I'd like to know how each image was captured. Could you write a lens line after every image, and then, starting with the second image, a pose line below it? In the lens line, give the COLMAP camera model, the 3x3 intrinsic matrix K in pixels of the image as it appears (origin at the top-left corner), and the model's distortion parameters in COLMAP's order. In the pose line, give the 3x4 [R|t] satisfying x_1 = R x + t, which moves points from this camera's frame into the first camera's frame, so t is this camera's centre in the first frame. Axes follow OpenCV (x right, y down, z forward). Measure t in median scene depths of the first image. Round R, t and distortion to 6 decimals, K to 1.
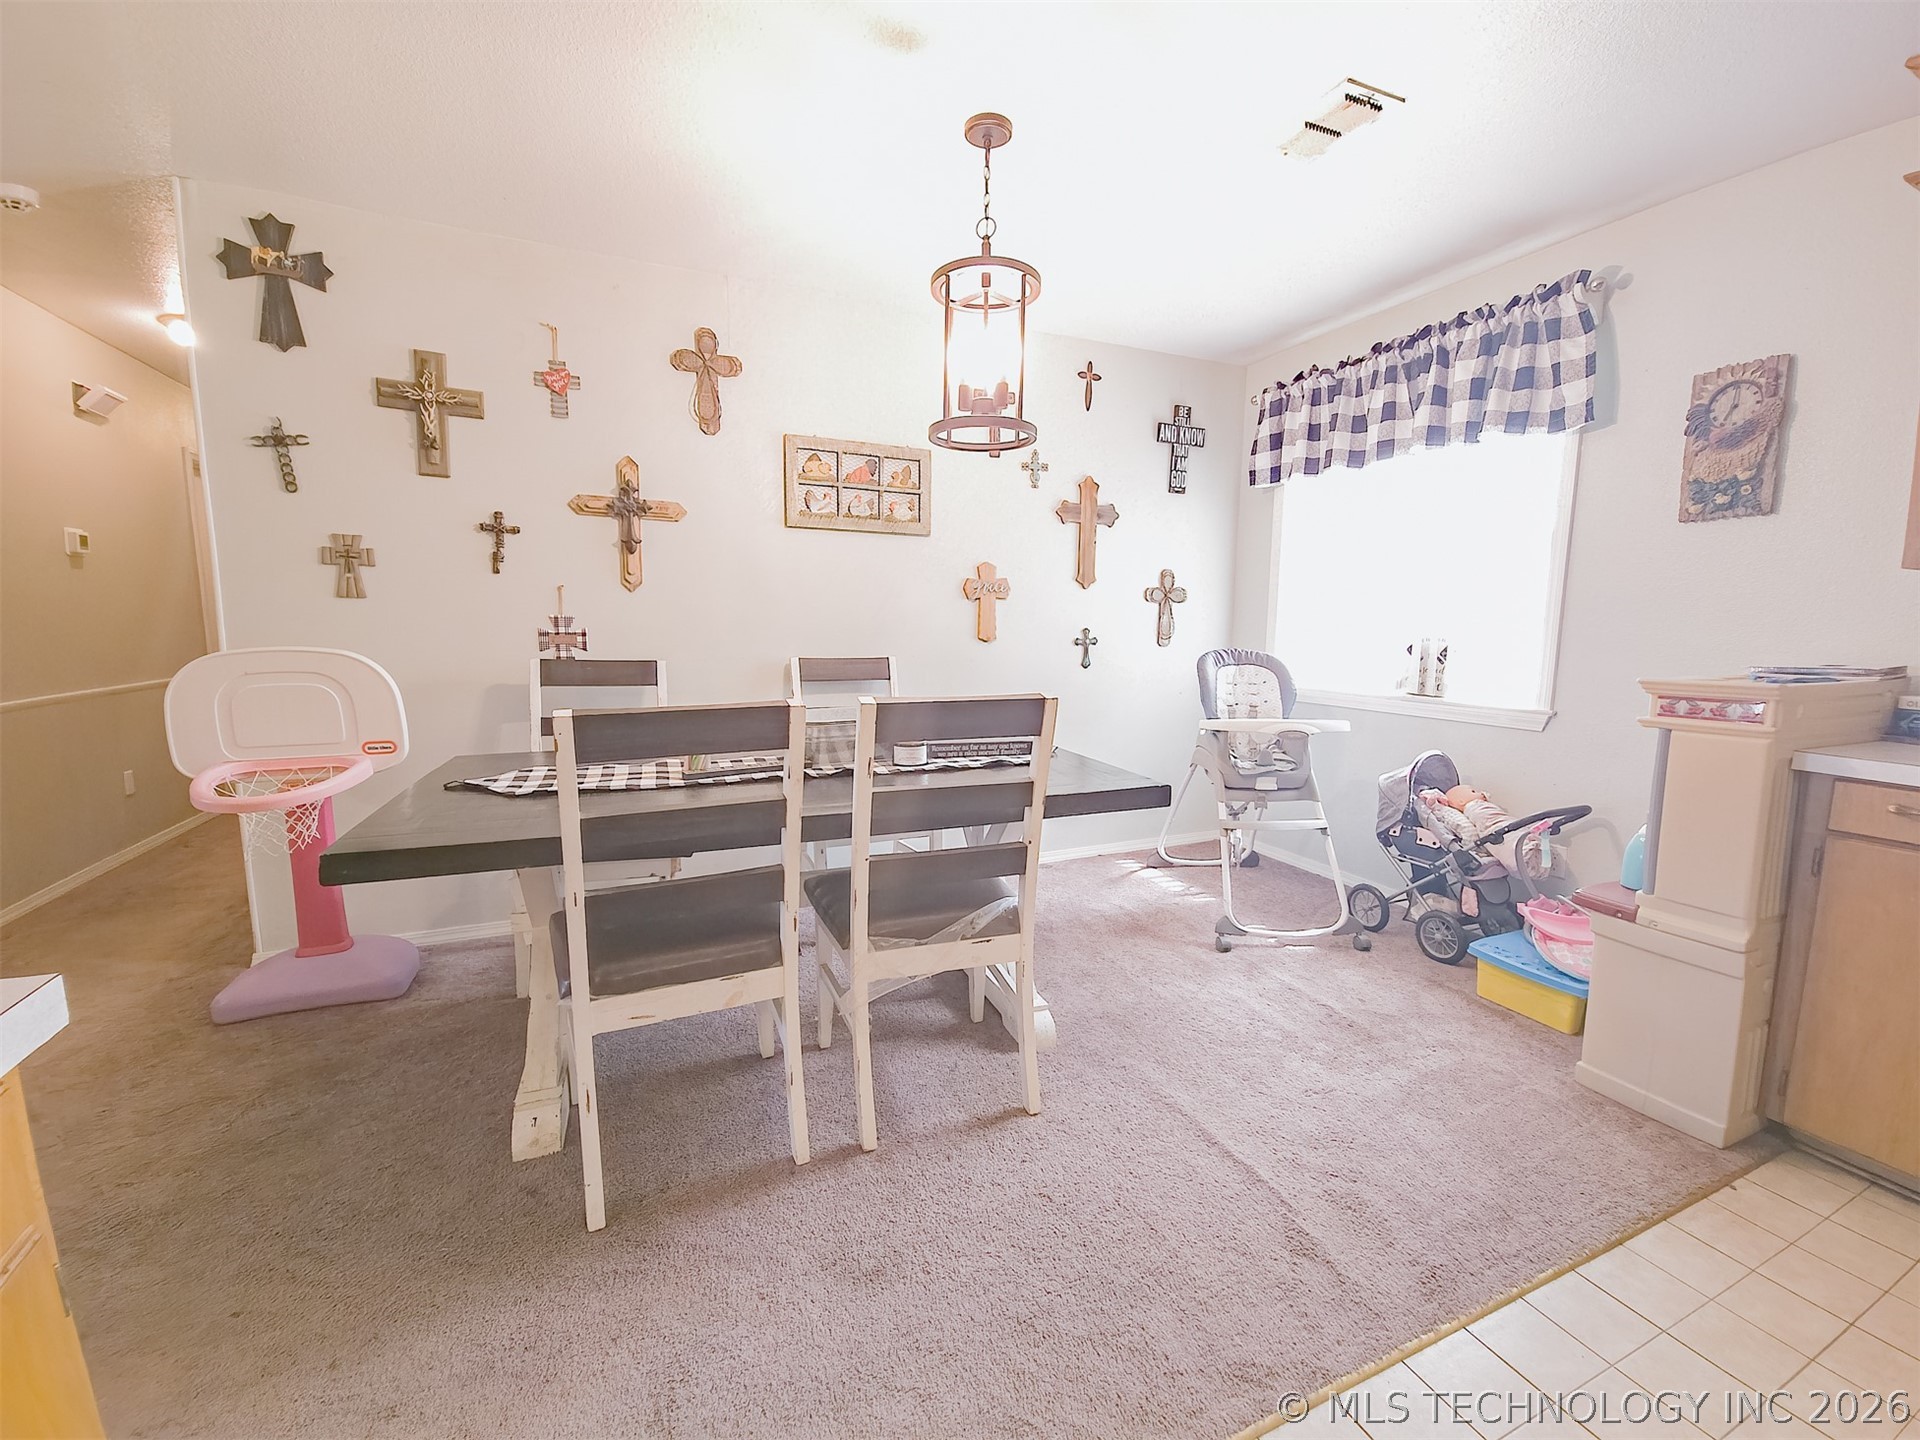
lens RADIAL K [[786.1, 0, 960.0], [0, 786.1, 720.0], [0, 0, 1]] dist [0.008729, -0.007330]
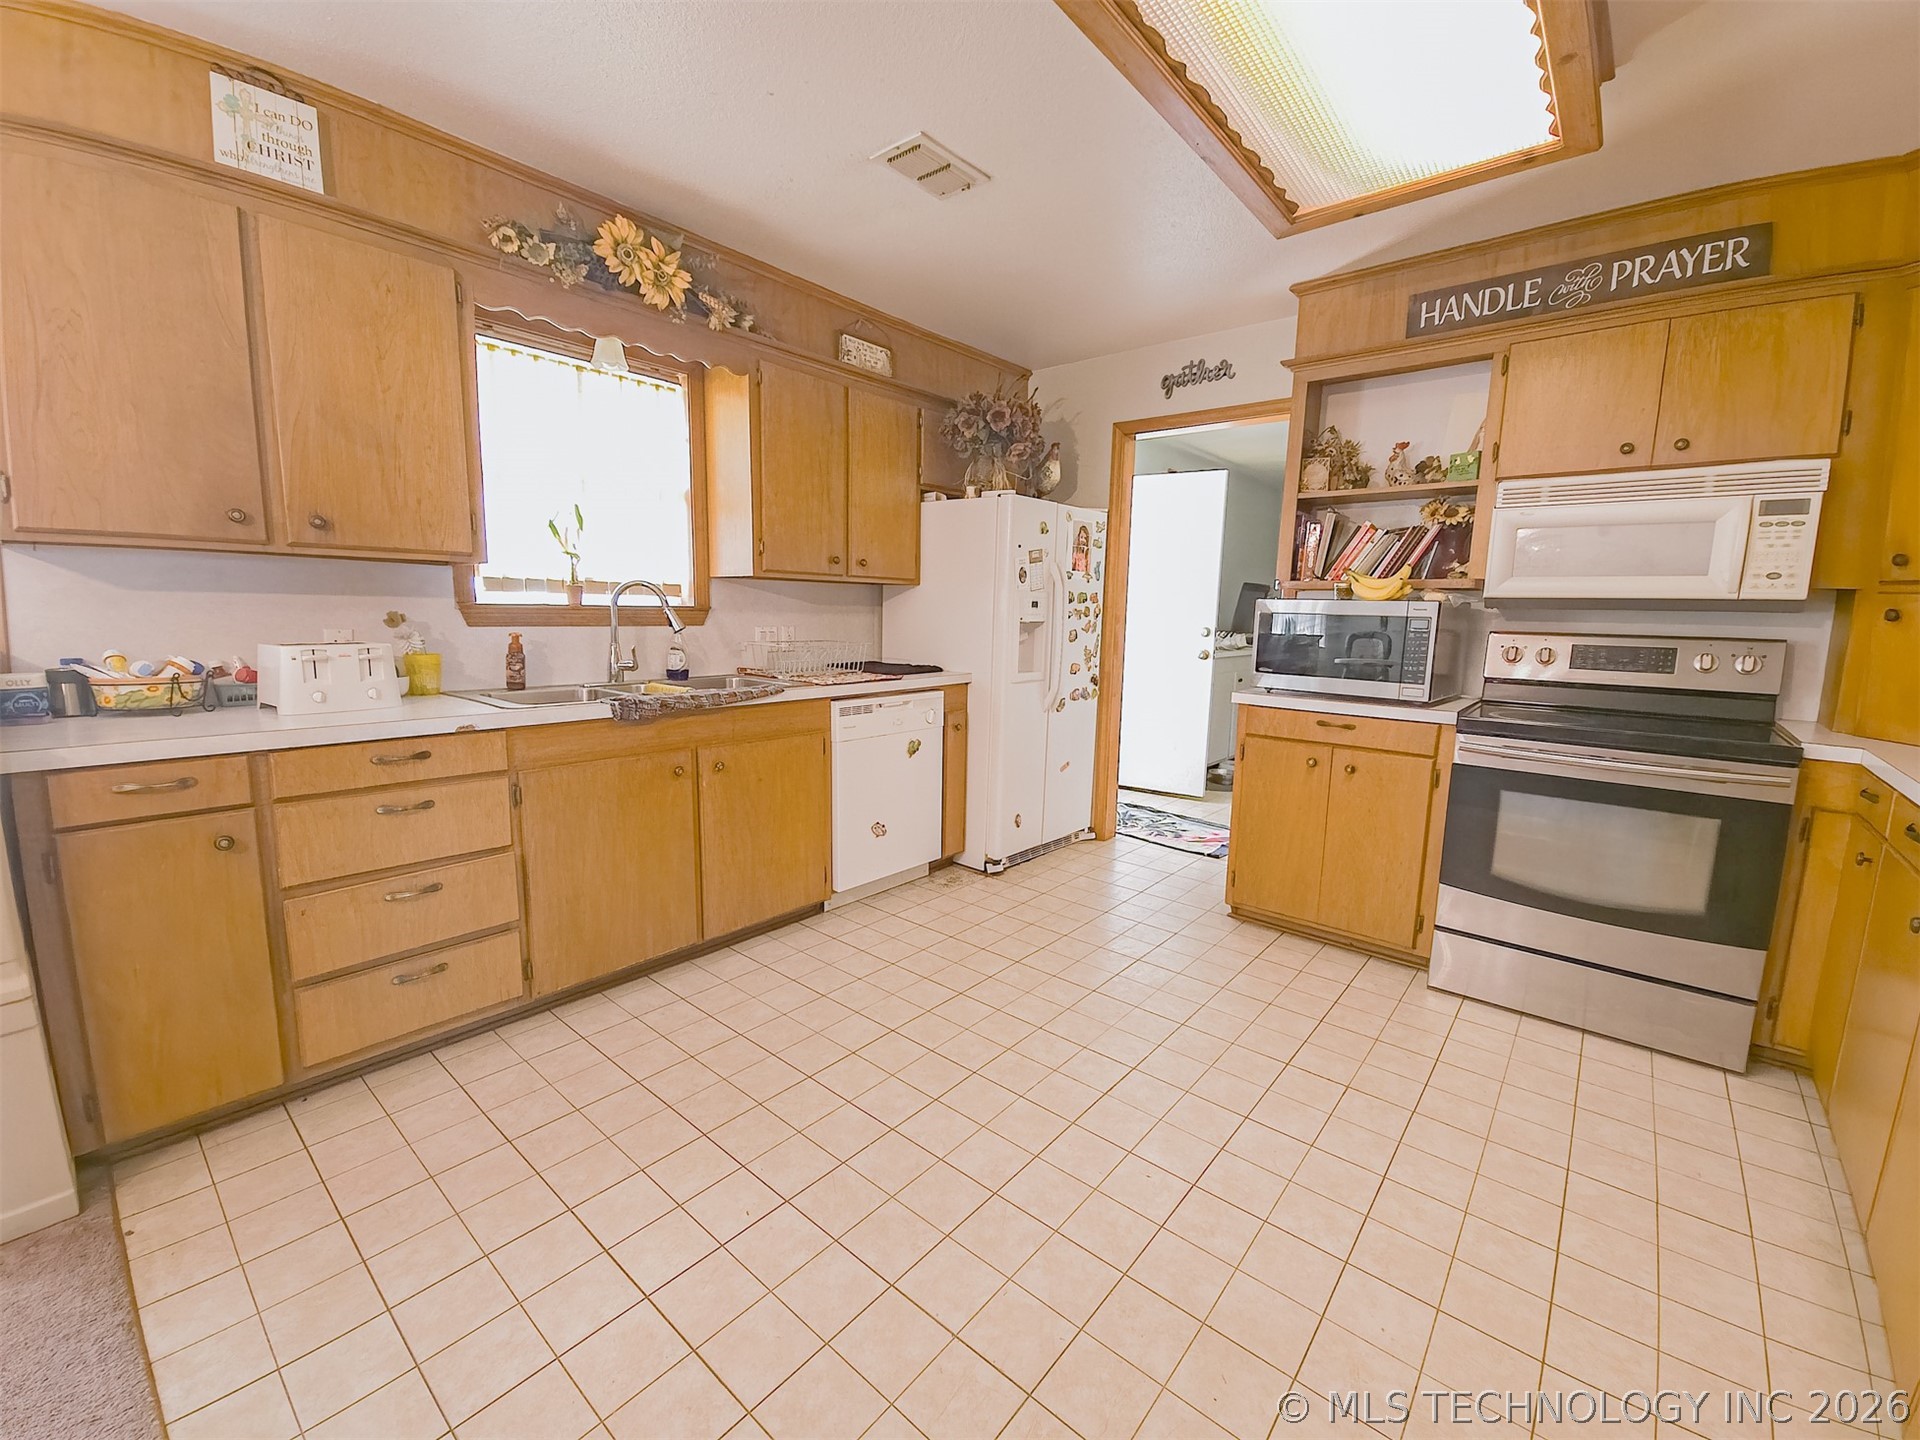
lens RADIAL K [[786.1, 0, 960.0], [0, 786.1, 720.0], [0, 0, 1]] dist [0.008729, -0.007330]
pose [[-0.437278, -0.147711, 0.887113, -0.083296], [0.086139, 0.975005, 0.204806, -0.046571], [-0.895192, 0.165972, -0.413624, 0.241239]]
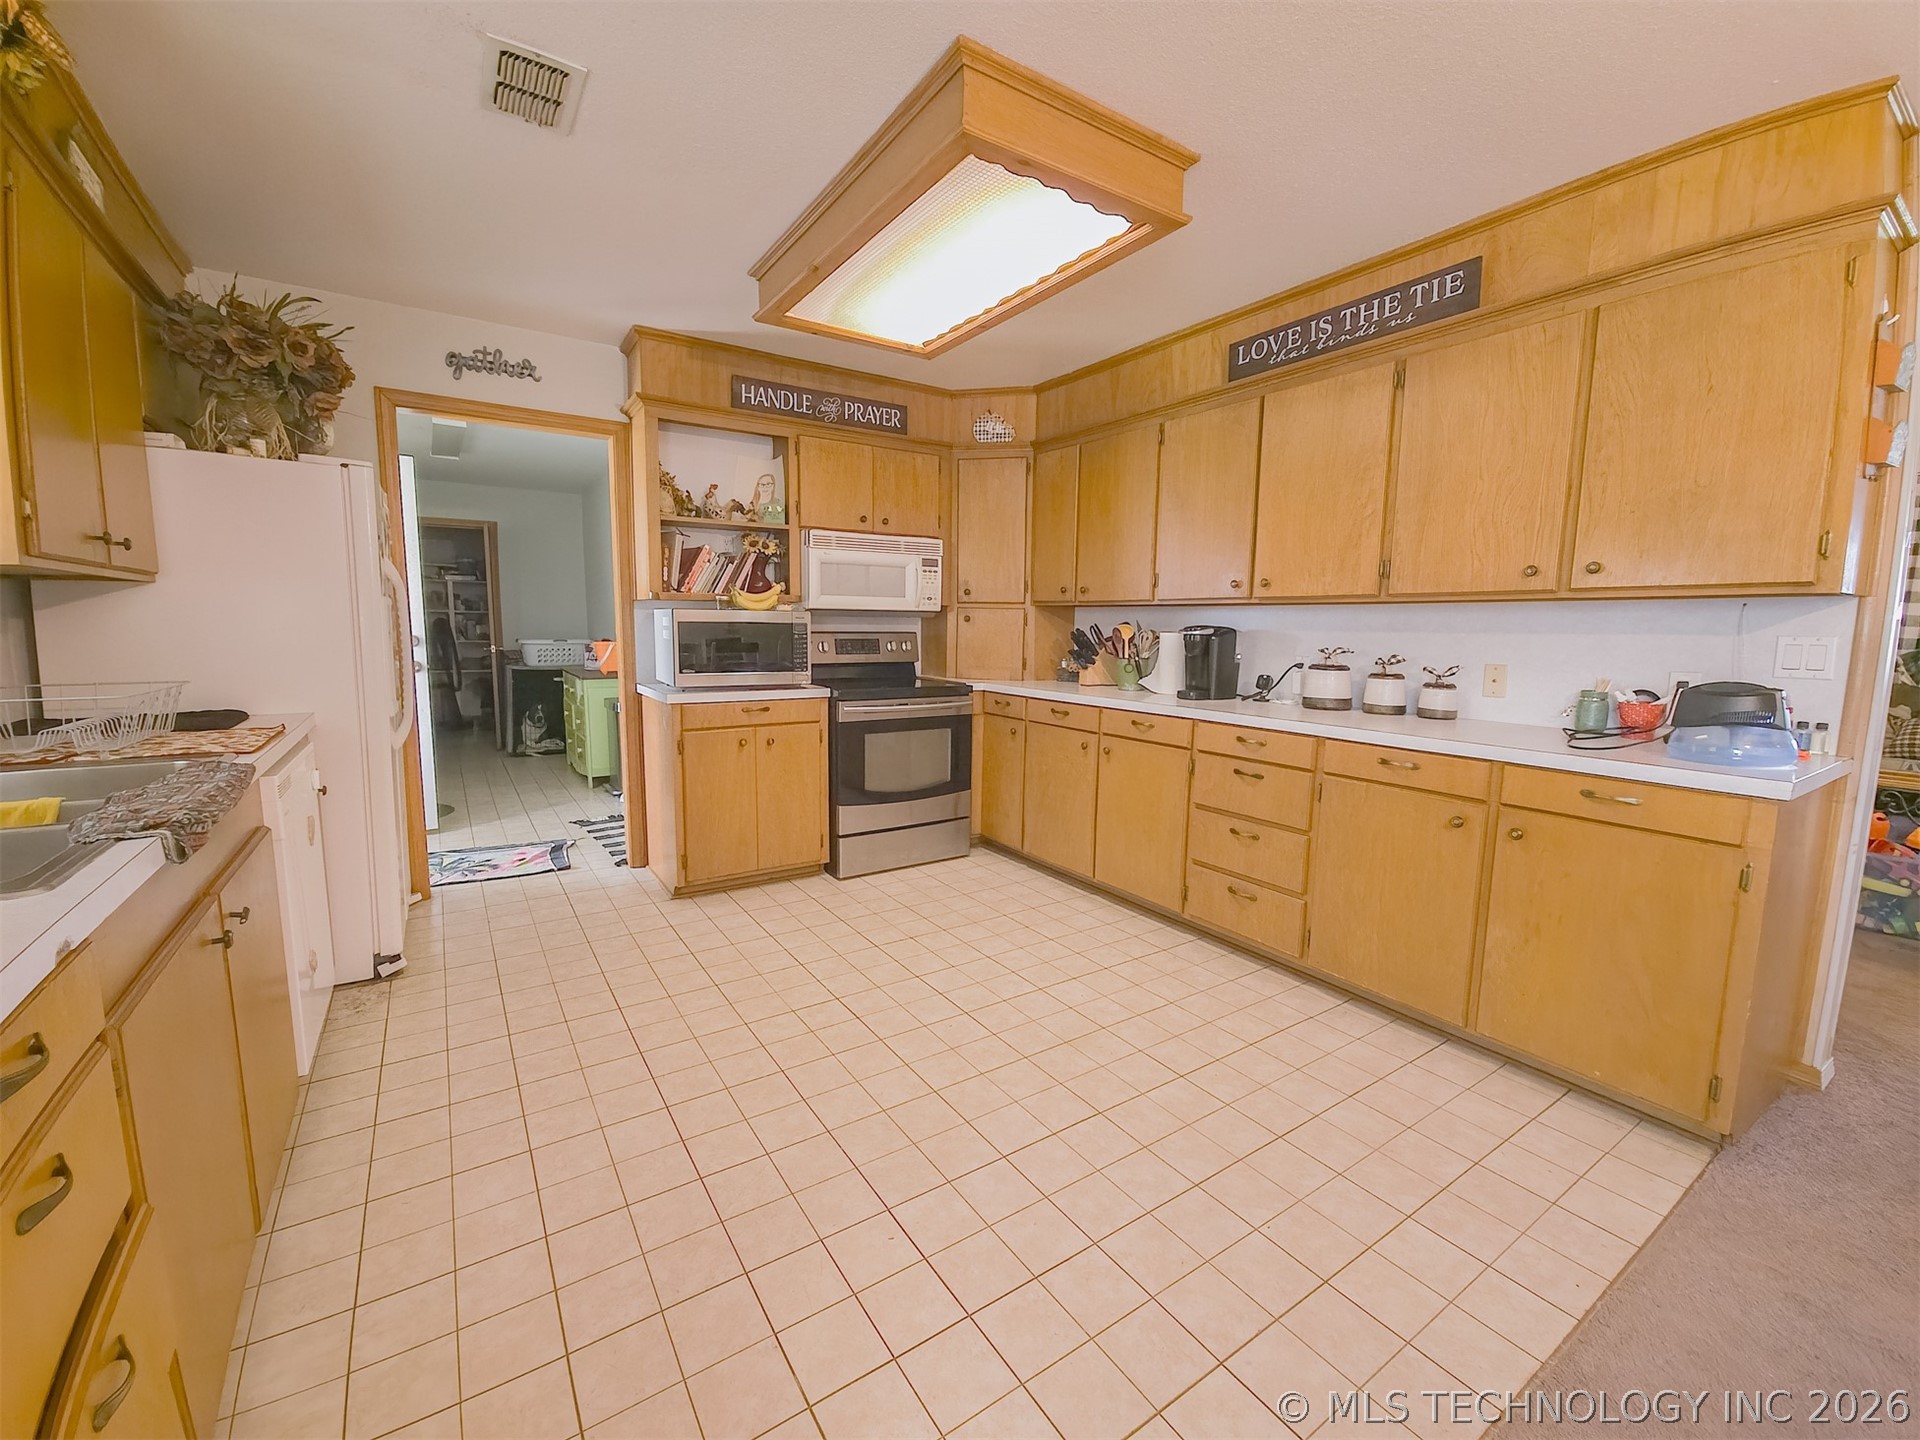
lens RADIAL K [[786.2, 0, 960.0], [0, 786.2, 720.0], [0, 0, 1]] dist [-0.000692, -0.000095]
pose [[-0.984937, -0.001009, -0.172909, 0.463444], [-0.043375, 0.969451, 0.241420, -0.093664], [0.167383, 0.245284, -0.954892, 0.642749]]
